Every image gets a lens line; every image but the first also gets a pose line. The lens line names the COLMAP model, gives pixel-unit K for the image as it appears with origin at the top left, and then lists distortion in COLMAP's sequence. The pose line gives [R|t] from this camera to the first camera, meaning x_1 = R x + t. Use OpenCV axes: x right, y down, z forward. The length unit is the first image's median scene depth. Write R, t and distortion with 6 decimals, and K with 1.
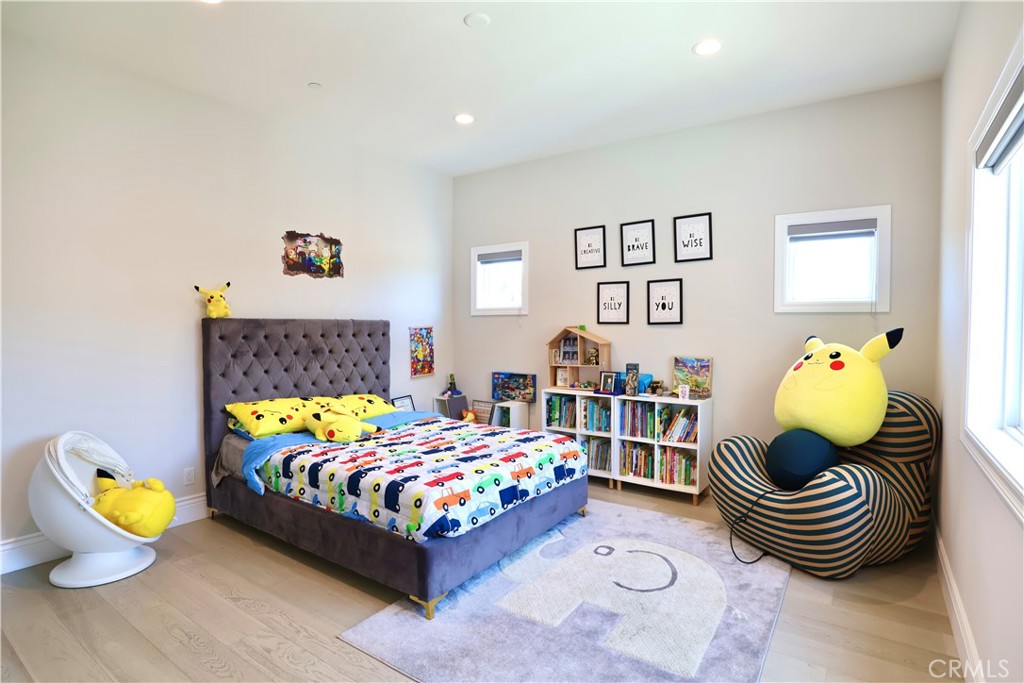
lens RADIAL K [[519.5, 0, 515.5], [0, 519.5, 338.6], [0, 0, 1]] dist [-0.054964, 0.017273]
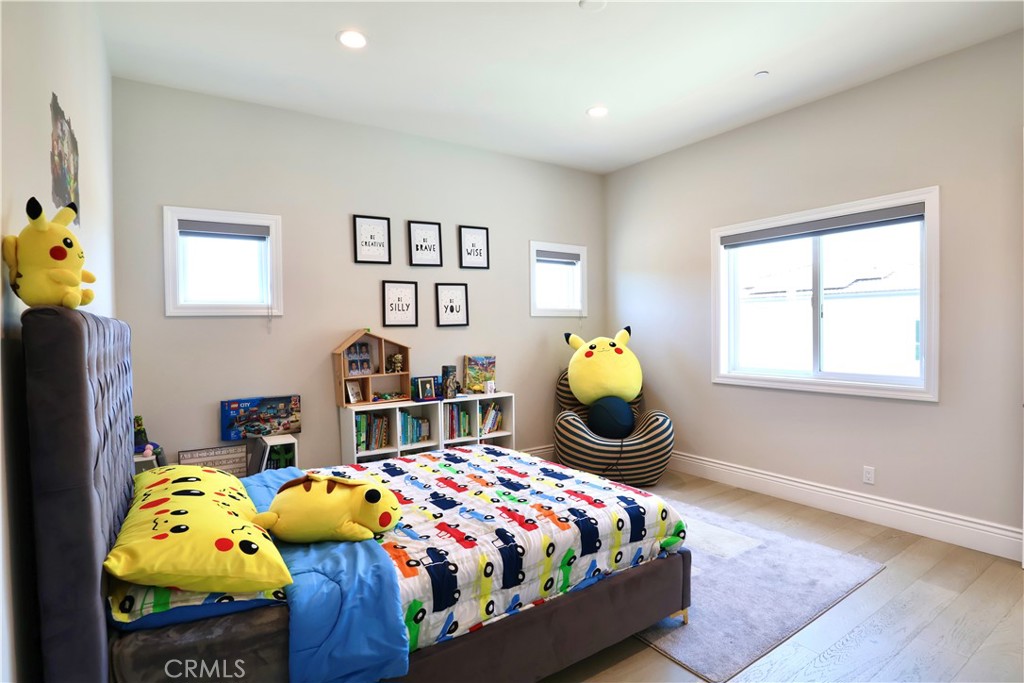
lens RADIAL K [[519.5, 0, 515.5], [0, 519.5, 338.6], [0, 0, 1]] dist [-0.054964, 0.017273]
pose [[0.358805, -0.025462, 0.933065, -0.634477], [0.039455, 0.999148, 0.012093, -0.010639], [-0.932578, 0.032475, 0.359504, 0.504238]]
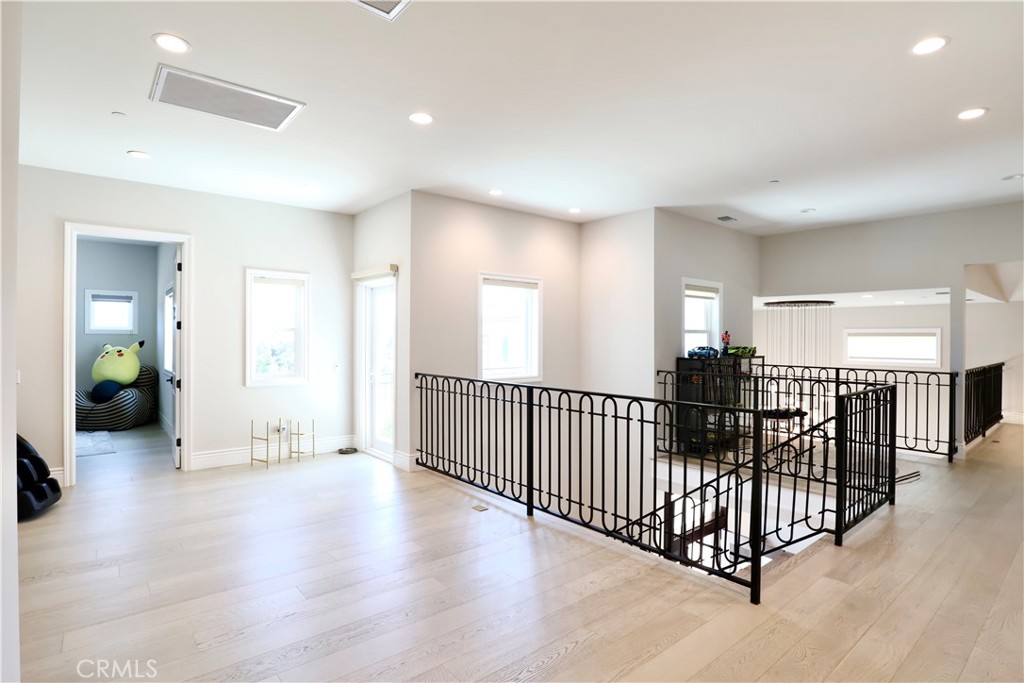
lens RADIAL K [[519.5, 0, 515.5], [0, 519.5, 338.6], [0, 0, 1]] dist [-0.054964, 0.017273]
pose [[0.251754, -0.001809, 0.967789, -0.953428], [0.028128, 0.999589, -0.005449, 0.027706], [-0.967382, 0.028594, 0.251702, -1.127598]]
